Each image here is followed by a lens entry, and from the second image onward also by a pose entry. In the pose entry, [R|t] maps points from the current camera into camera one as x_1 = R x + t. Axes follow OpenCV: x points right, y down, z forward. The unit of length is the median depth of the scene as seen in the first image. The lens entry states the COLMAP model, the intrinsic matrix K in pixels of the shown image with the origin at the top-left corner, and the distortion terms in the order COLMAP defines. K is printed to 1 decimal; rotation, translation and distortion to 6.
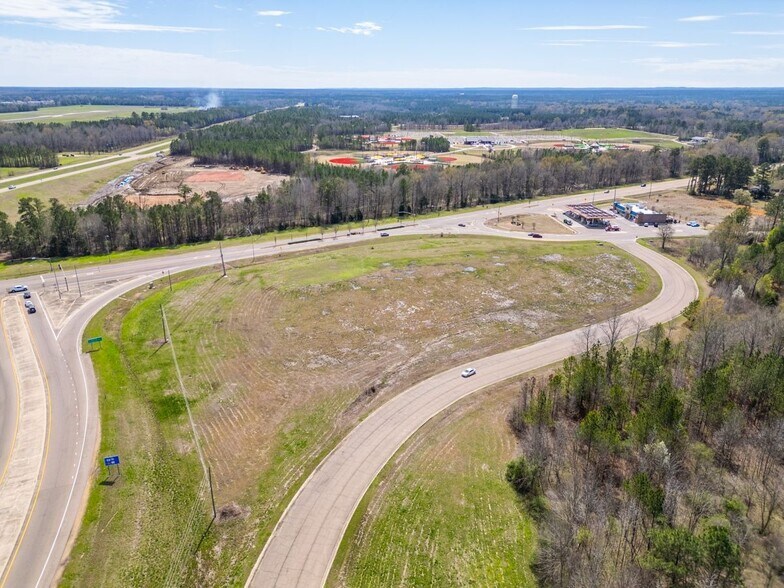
lens RADIAL K [[550.7, 0, 390.1], [0, 550.7, 297.8], [0, 0, 1]] dist [0.068051, -0.052293]
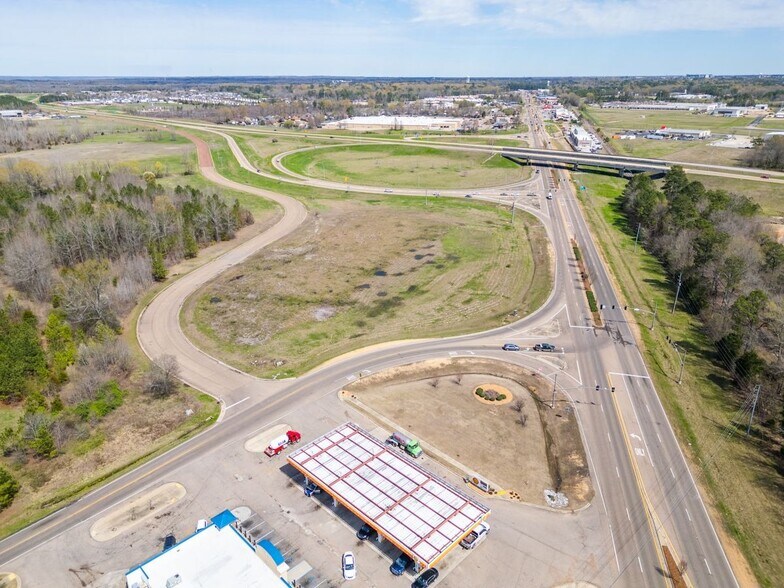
lens RADIAL K [[550.7, 0, 396.6], [0, 550.7, 290.1], [0, 0, 1]] dist [0.068051, -0.052293]
pose [[-0.738849, 0.245624, -0.627511, 0.563275], [-0.233301, 0.780379, 0.580155, -0.450725], [0.632196, 0.575046, -0.519278, 1.193616]]
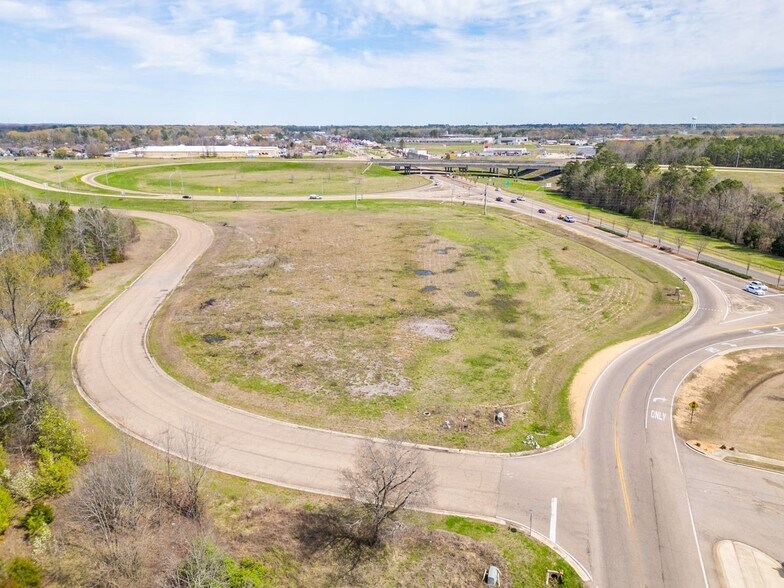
lens RADIAL K [[550.7, 0, 391.8], [0, 550.7, 298.6], [0, 0, 1]] dist [0.068051, -0.052293]
pose [[-0.417045, 0.272597, -0.867044, 0.565421], [-0.316234, 0.850838, 0.419609, -0.219658], [0.852097, 0.449184, -0.268634, 0.908570]]
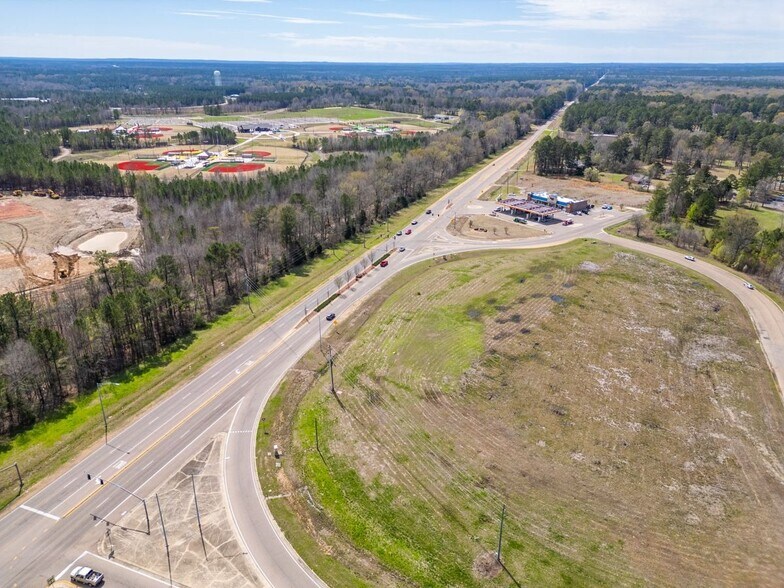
lens RADIAL K [[550.7, 0, 388.1], [0, 550.7, 288.5], [0, 0, 1]] dist [0.068051, -0.052293]
pose [[0.840662, -0.201608, 0.502634, -0.407386], [0.186662, 0.979118, 0.080531, -0.148800], [-0.508374, 0.026123, 0.860740, 0.299746]]
